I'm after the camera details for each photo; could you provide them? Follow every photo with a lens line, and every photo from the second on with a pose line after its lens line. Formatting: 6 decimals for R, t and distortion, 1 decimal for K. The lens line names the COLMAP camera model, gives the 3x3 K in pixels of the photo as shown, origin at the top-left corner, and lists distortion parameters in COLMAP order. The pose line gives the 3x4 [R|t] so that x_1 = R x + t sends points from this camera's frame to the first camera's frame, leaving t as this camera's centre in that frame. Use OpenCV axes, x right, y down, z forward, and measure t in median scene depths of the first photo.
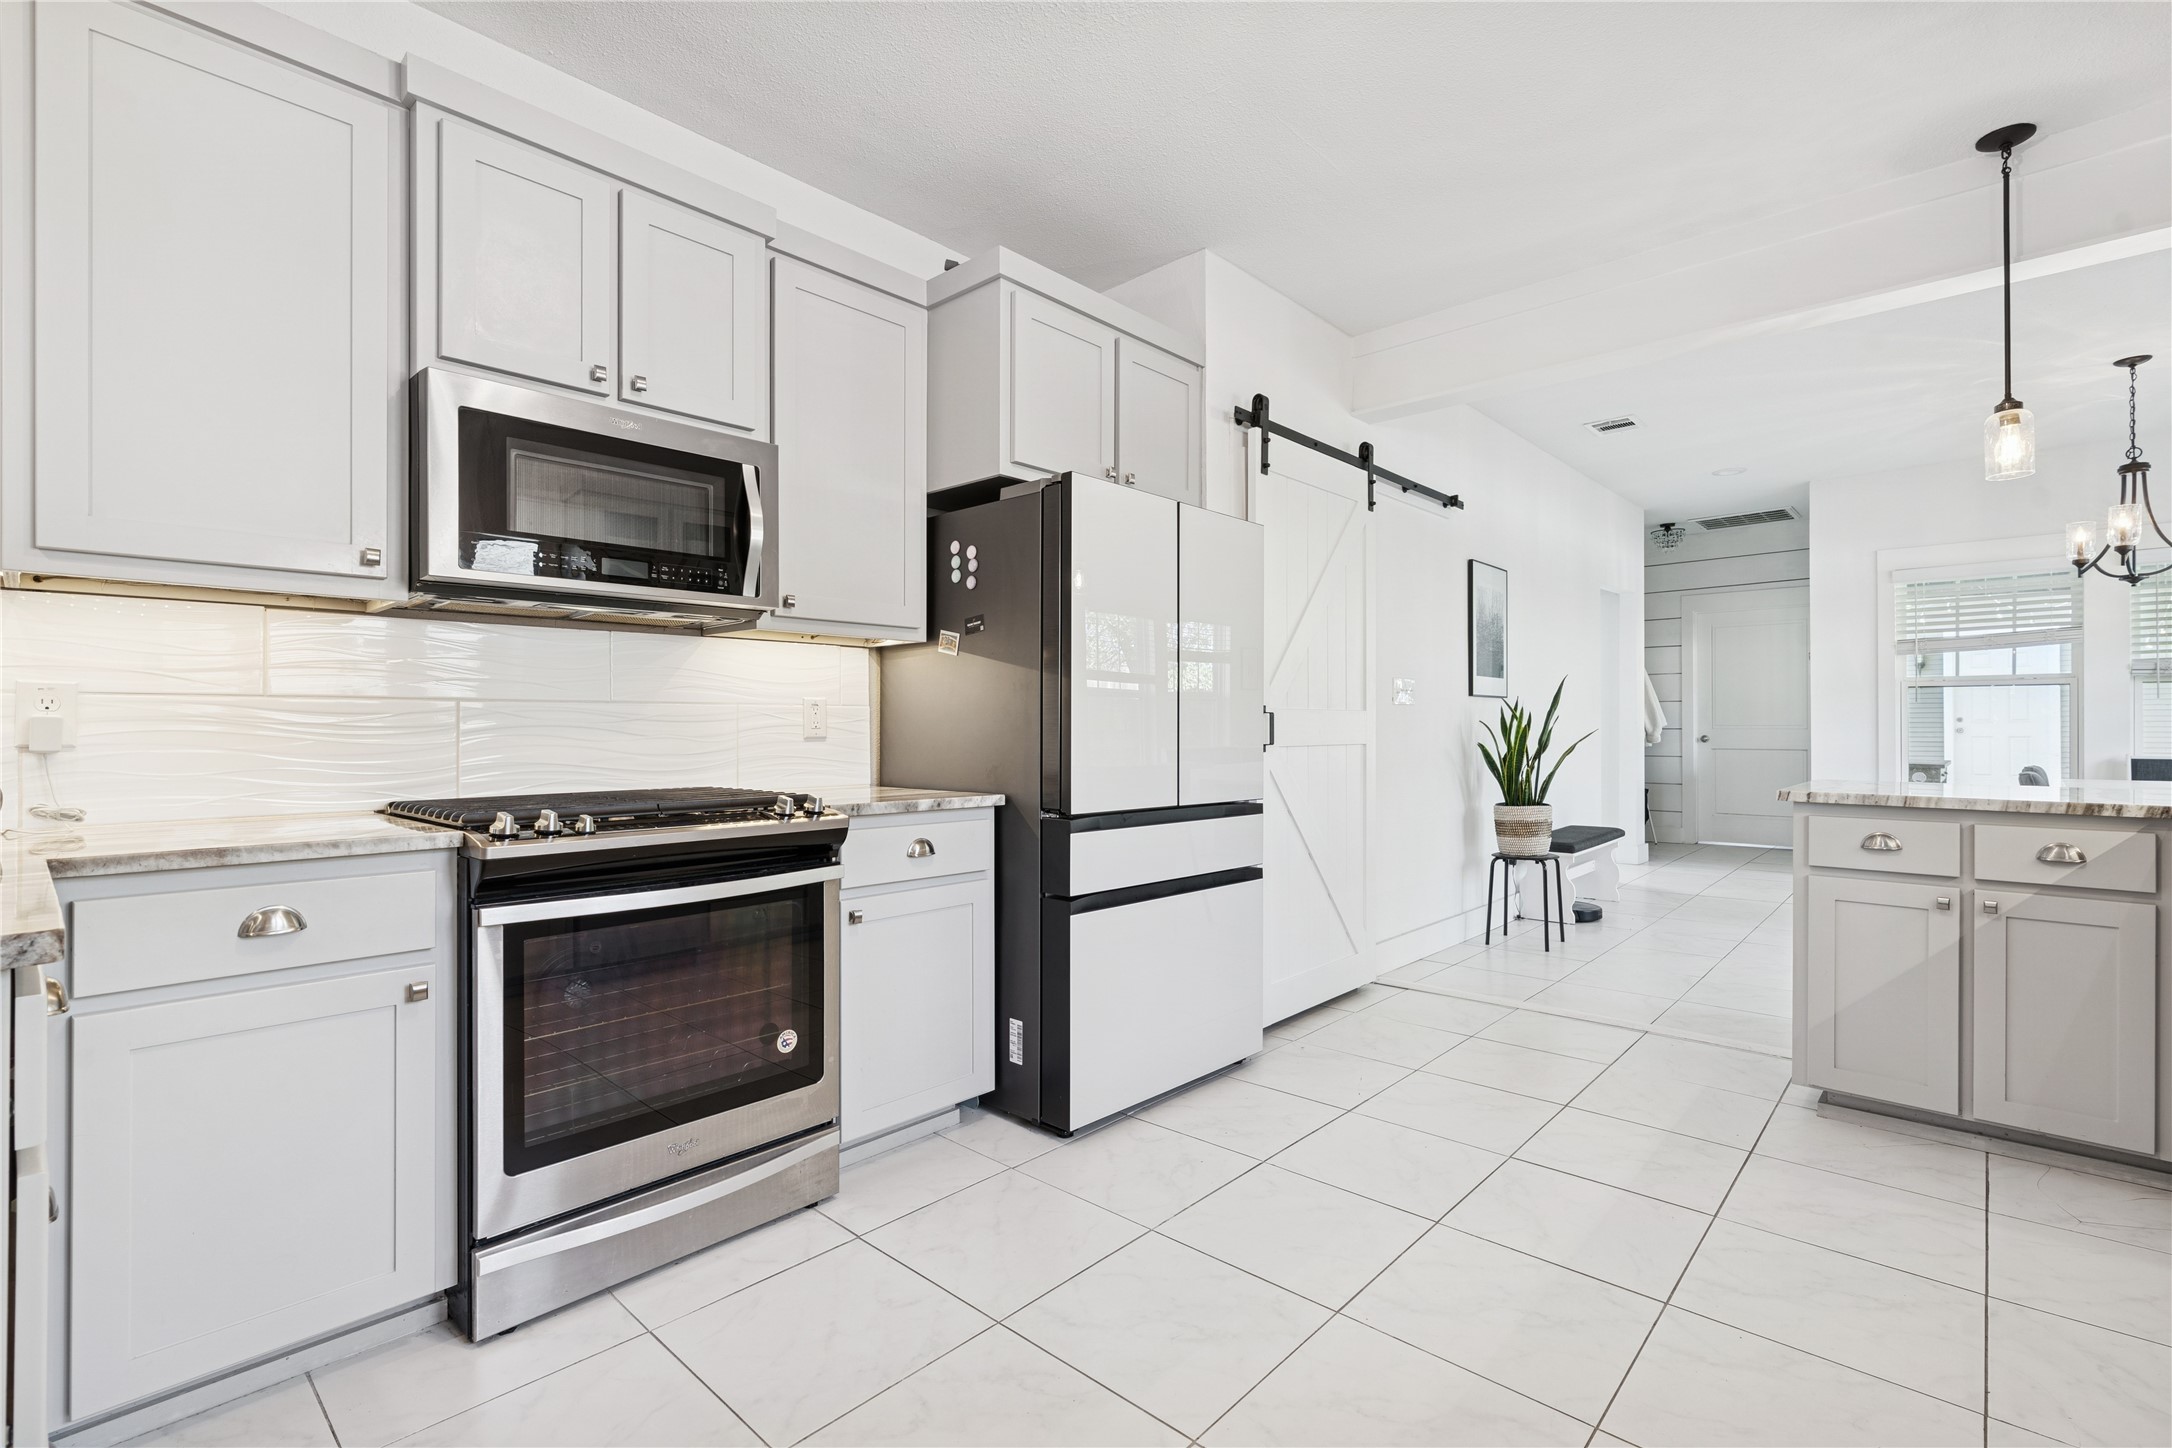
lens RADIAL K [[989.1, 0, 1076.6], [0, 989.1, 720.4], [0, 0, 1]] dist [-0.000597, 0.000378]
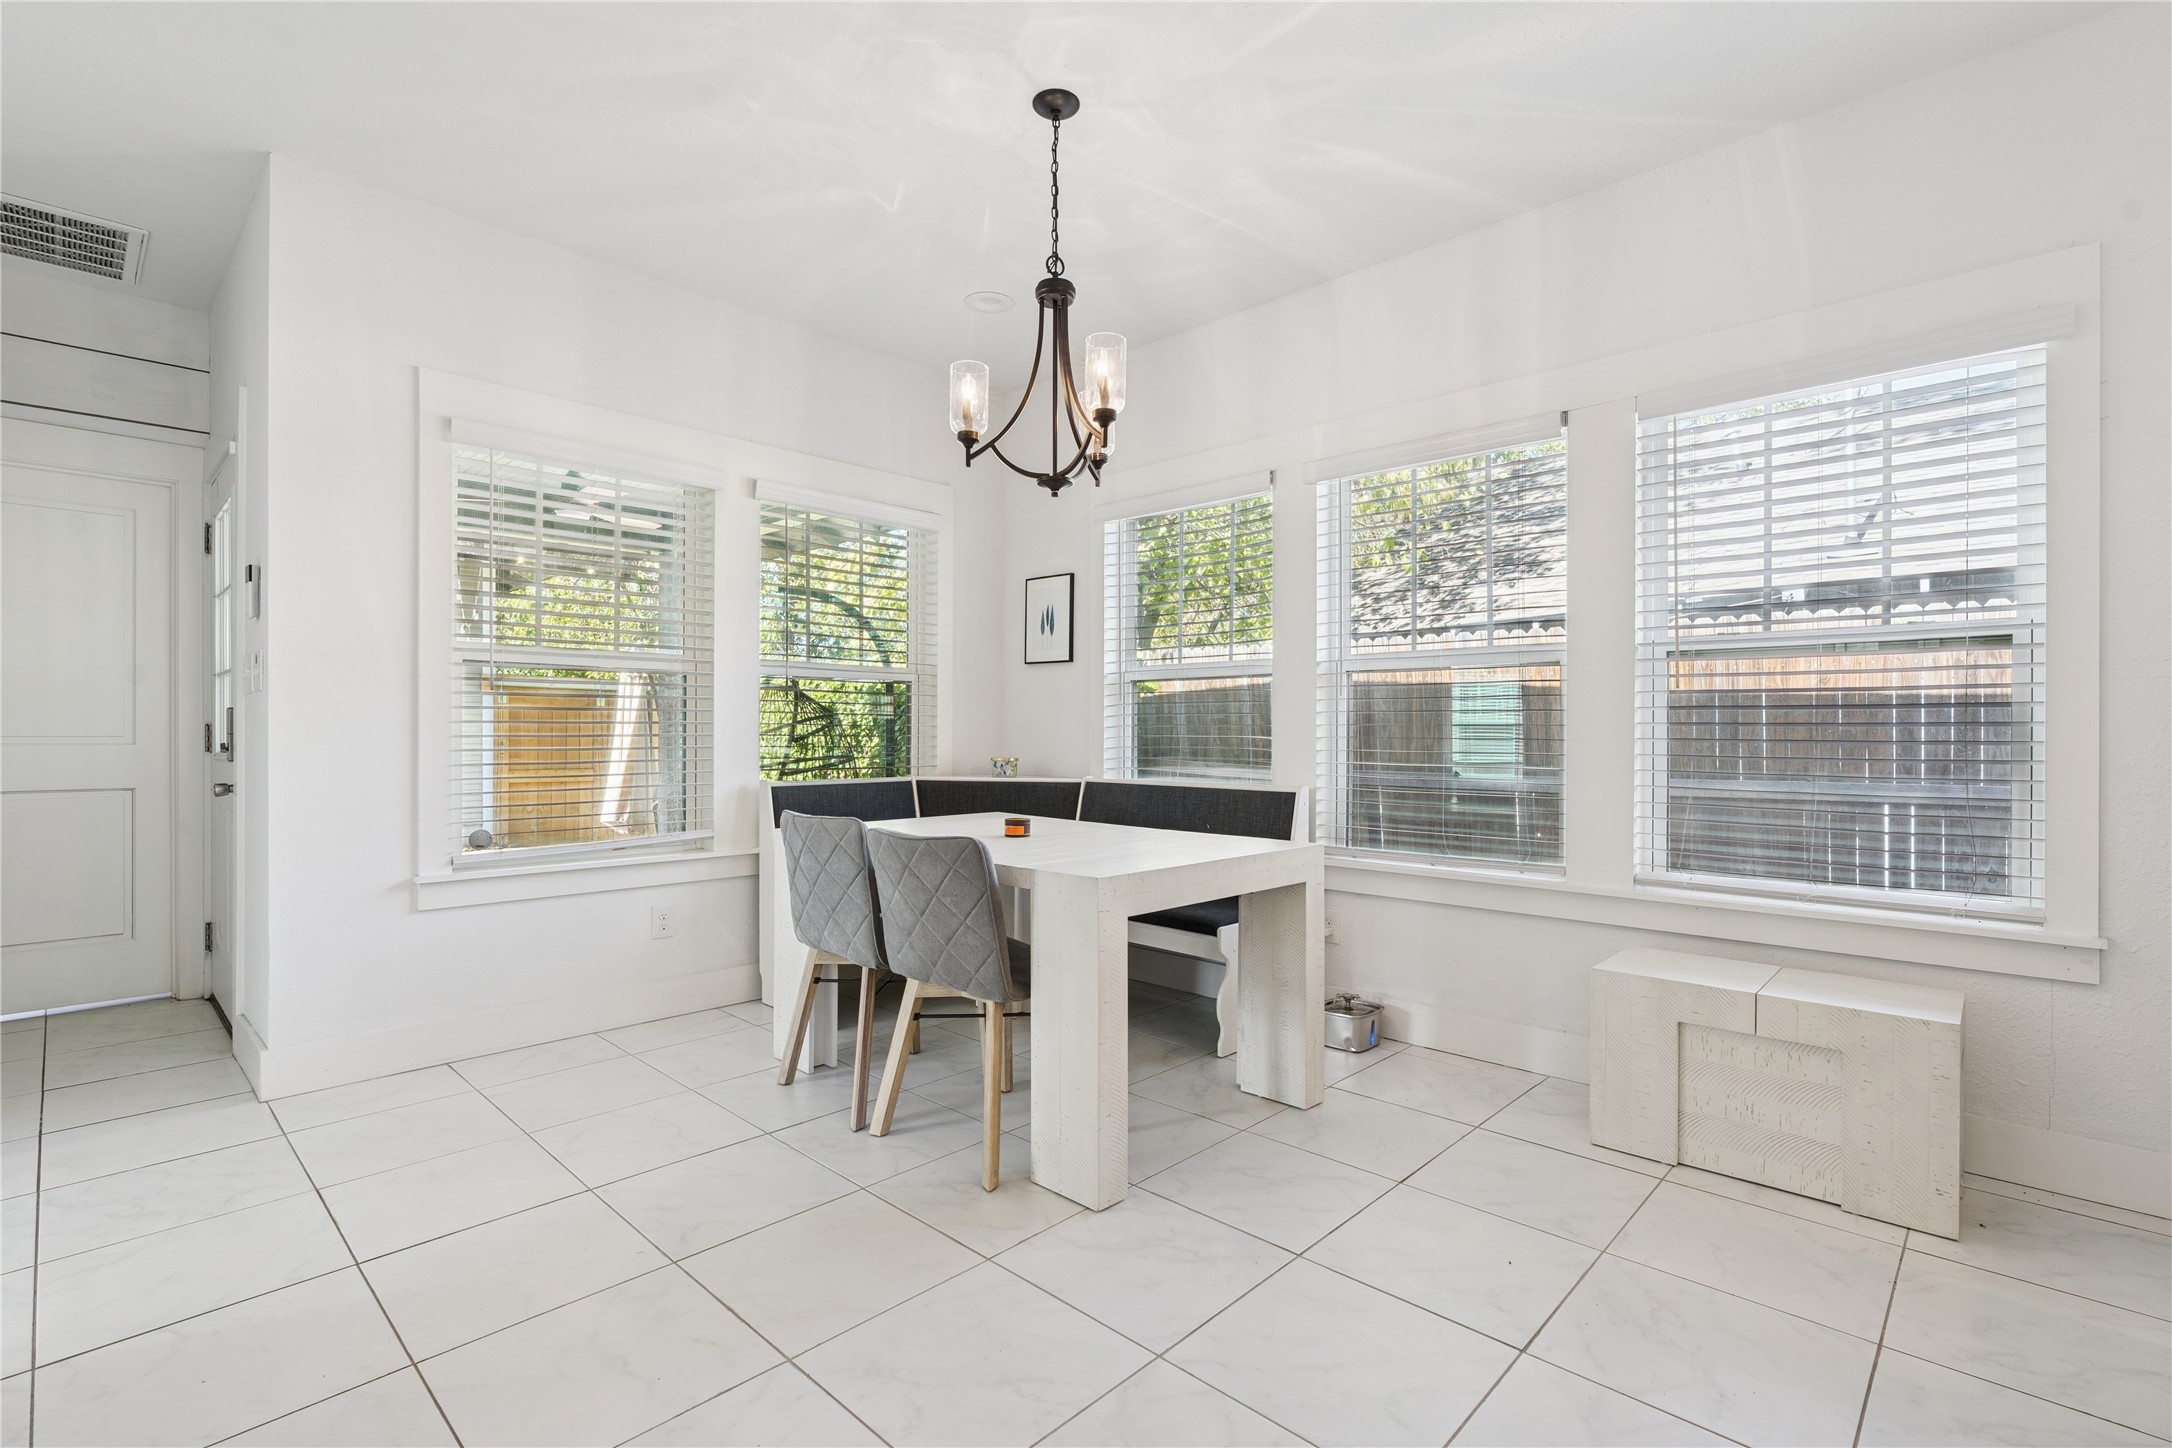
lens RADIAL K [[989.1, 0, 1076.6], [0, 989.1, 720.4], [0, 0, 1]] dist [-0.000597, 0.000378]
pose [[0.018463, 0.006781, 0.999807, 0.721758], [-0.003726, 0.999971, -0.006713, 0.000384], [-0.999823, -0.003602, 0.018488, 1.431422]]
